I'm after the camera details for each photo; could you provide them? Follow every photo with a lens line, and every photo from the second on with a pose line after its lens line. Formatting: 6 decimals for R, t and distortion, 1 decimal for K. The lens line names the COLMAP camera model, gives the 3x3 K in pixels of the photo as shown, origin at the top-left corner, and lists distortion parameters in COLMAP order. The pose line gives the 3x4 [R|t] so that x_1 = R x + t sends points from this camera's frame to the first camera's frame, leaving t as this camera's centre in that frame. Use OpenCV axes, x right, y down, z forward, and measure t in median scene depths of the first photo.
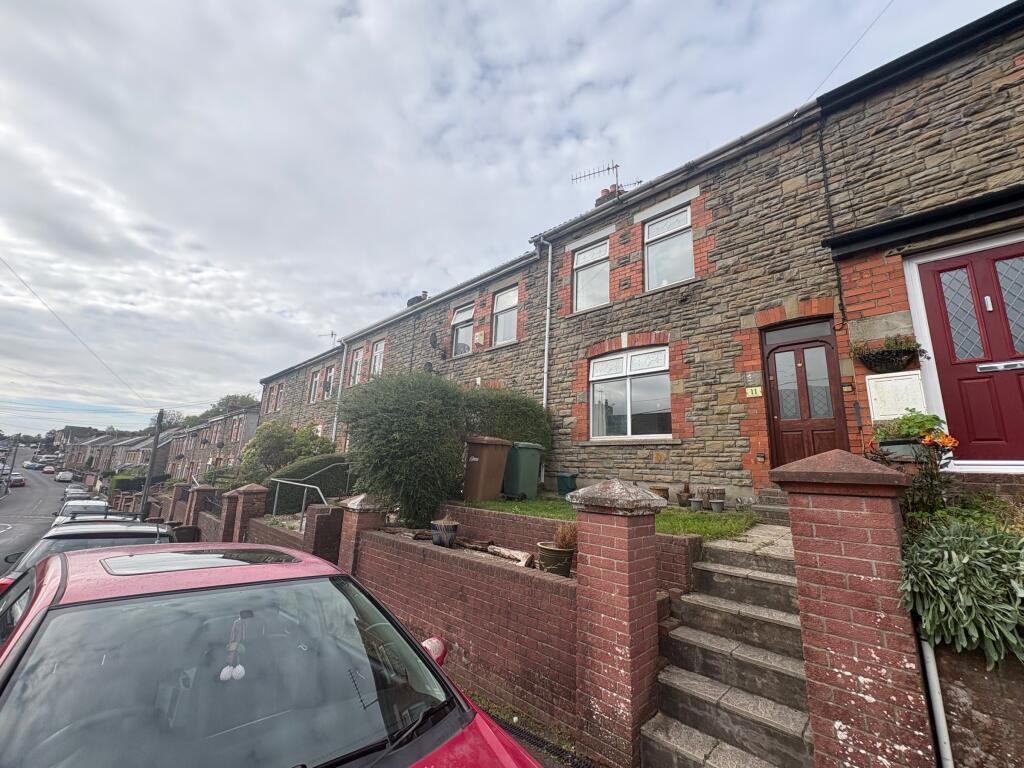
lens RADIAL K [[410.2, 0, 511.0], [0, 410.2, 383.6], [0, 0, 1]] dist [-0.000353, 0.000397]
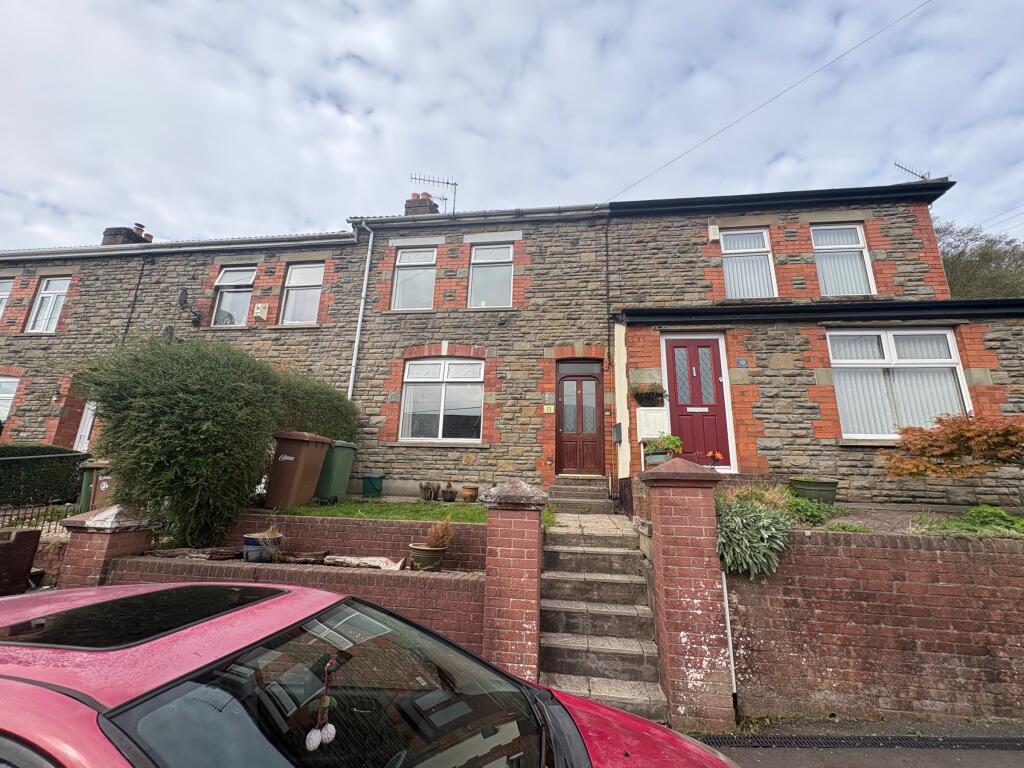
lens RADIAL K [[410.2, 0, 511.0], [0, 410.2, 383.6], [0, 0, 1]] dist [-0.000353, 0.000397]
pose [[0.797304, 0.125075, 0.590476, -0.235580], [-0.124411, 0.991342, -0.041999, 0.009739], [-0.590617, -0.039976, 0.805961, 0.050125]]
